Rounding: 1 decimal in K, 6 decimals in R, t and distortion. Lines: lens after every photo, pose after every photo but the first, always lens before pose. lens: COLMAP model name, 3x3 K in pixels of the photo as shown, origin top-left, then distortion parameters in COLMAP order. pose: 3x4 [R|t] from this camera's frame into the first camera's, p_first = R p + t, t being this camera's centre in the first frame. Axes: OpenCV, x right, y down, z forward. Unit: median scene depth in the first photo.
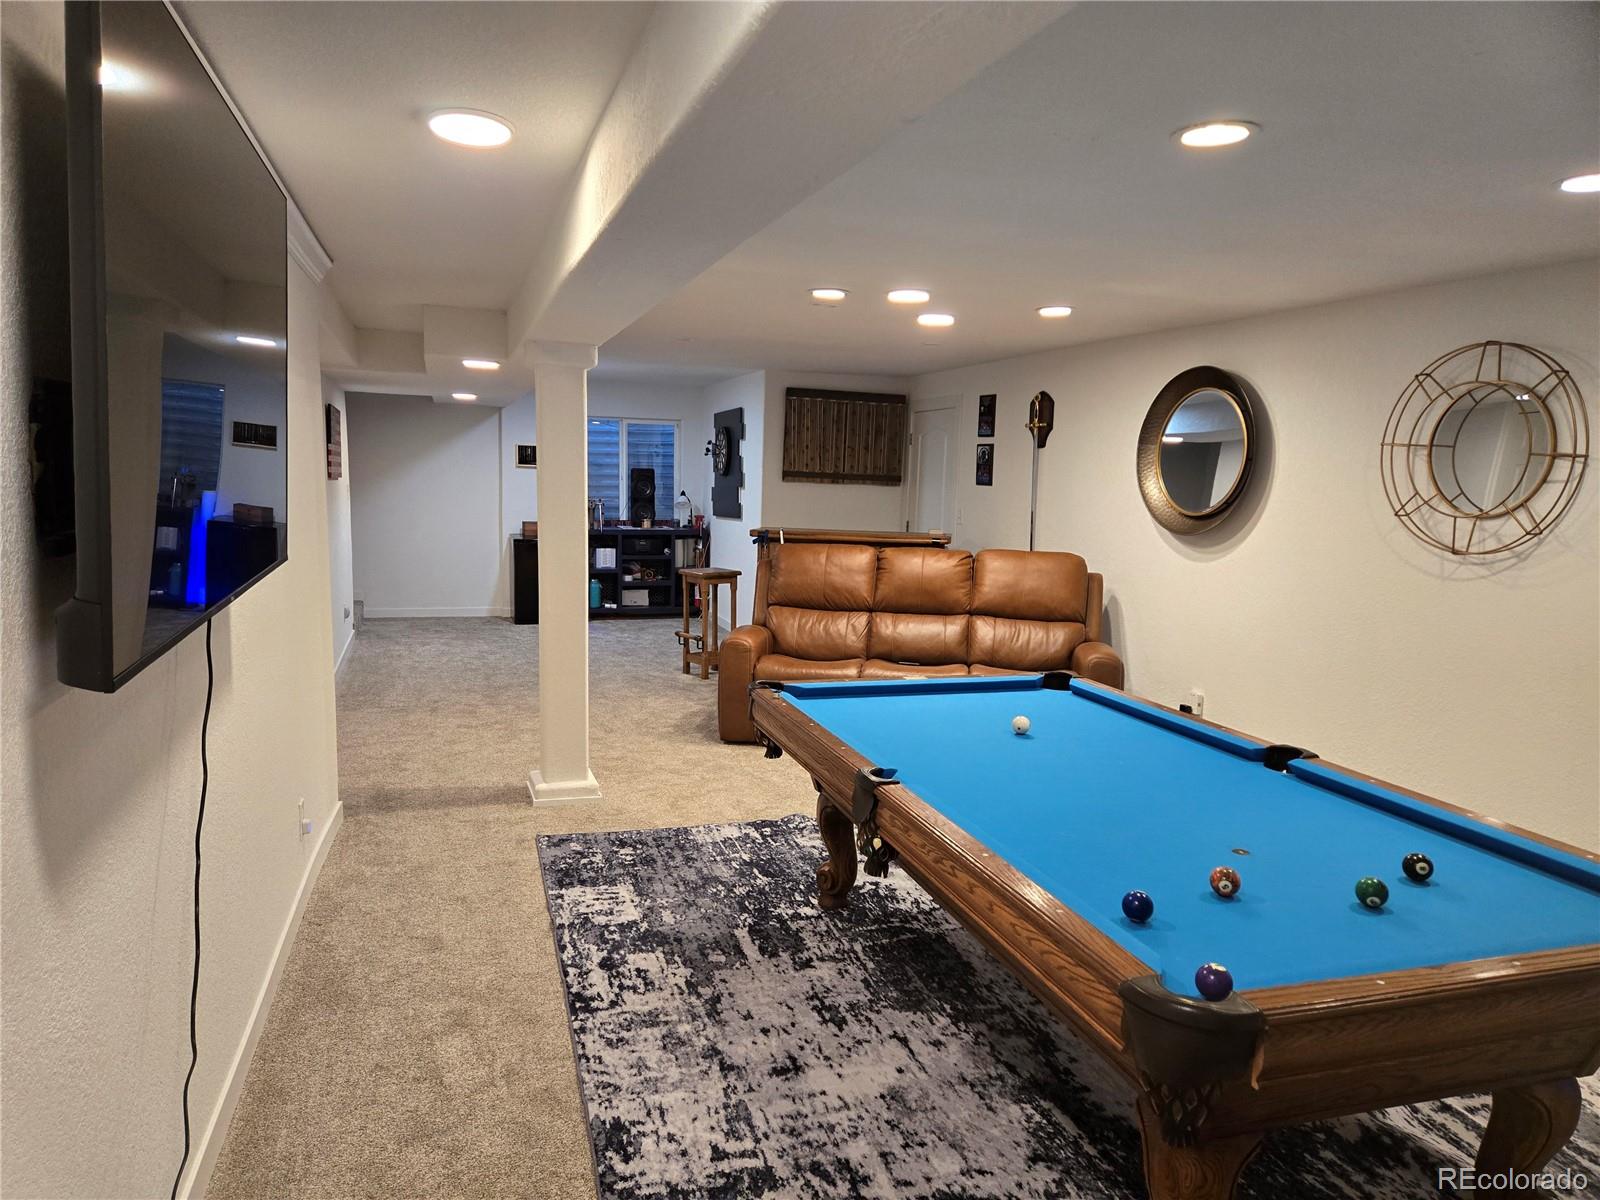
lens RADIAL K [[1074.7, 0, 769.8], [0, 1074.7, 615.0], [0, 0, 1]] dist [0.064792, -0.043202]
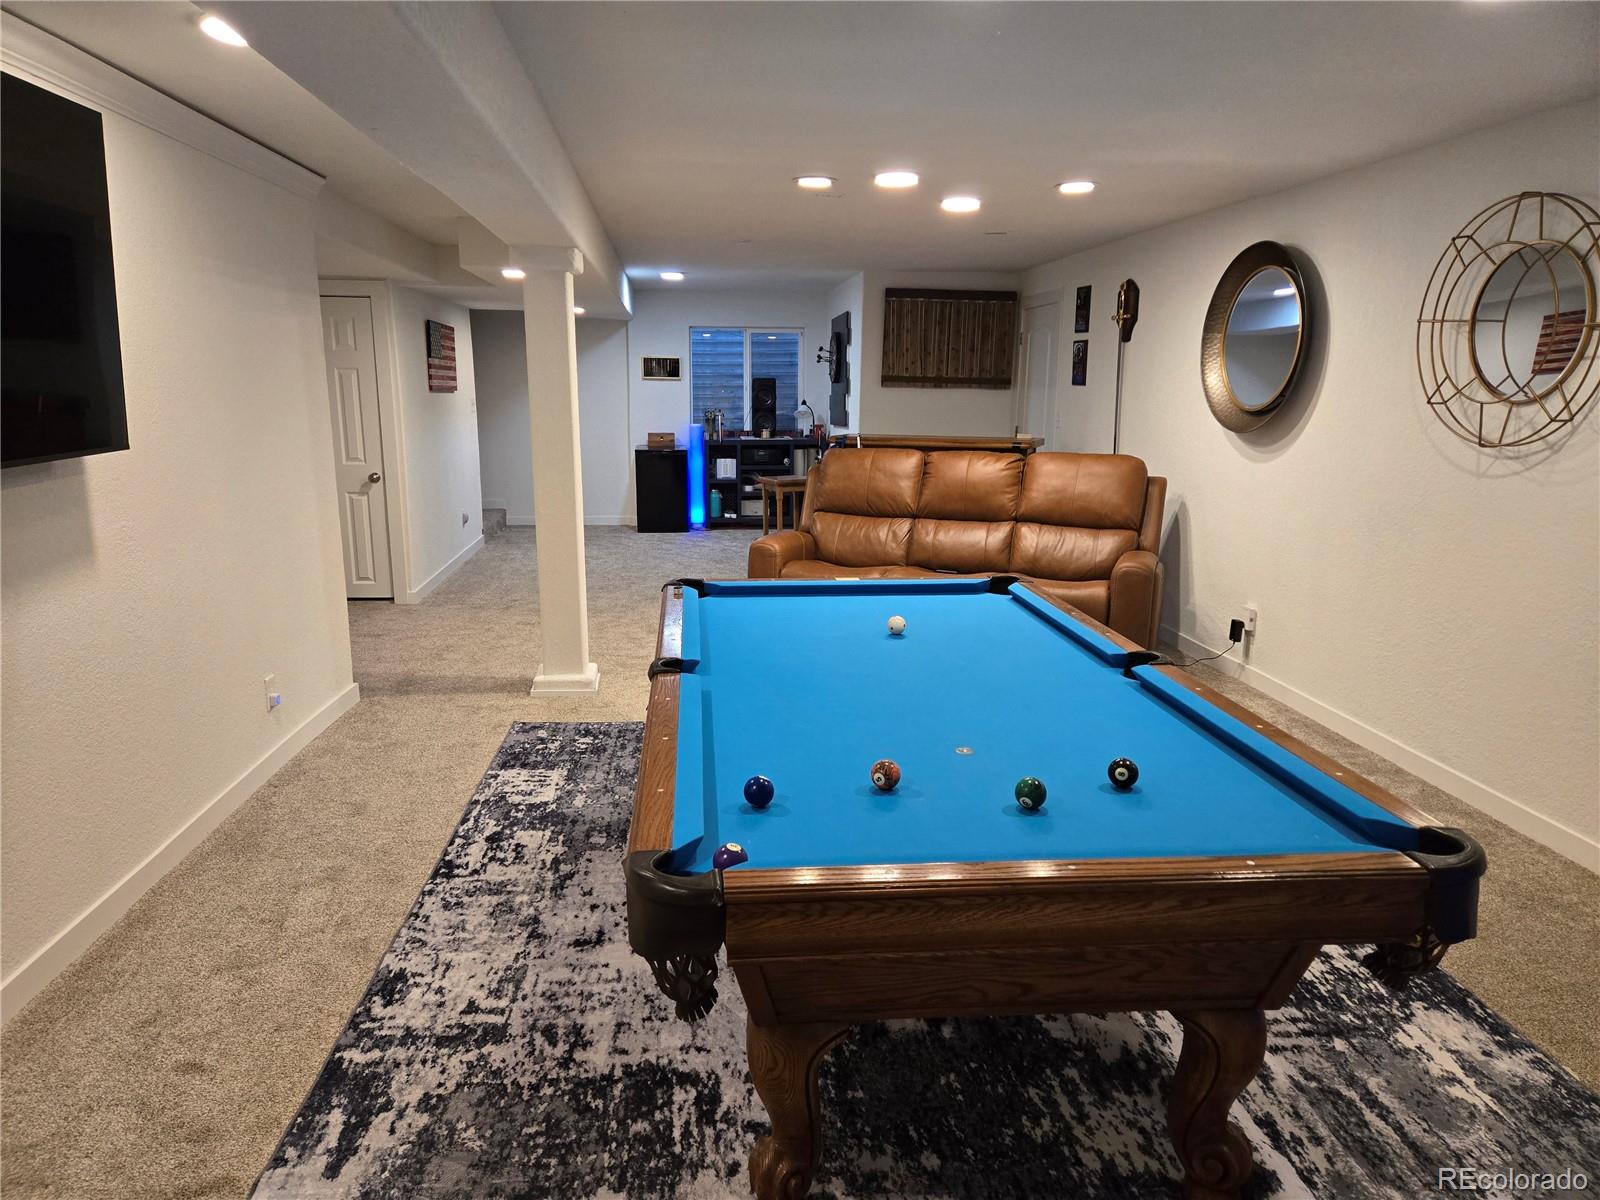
lens RADIAL K [[1074.7, 0, 771.7], [0, 1074.7, 601.2], [0, 0, 1]] dist [0.064792, -0.043202]
pose [[0.976983, 0.023247, -0.212046, 0.244045], [-0.009753, 0.997872, 0.064464, 0.014636], [0.213093, -0.060912, 0.975131, 0.027881]]
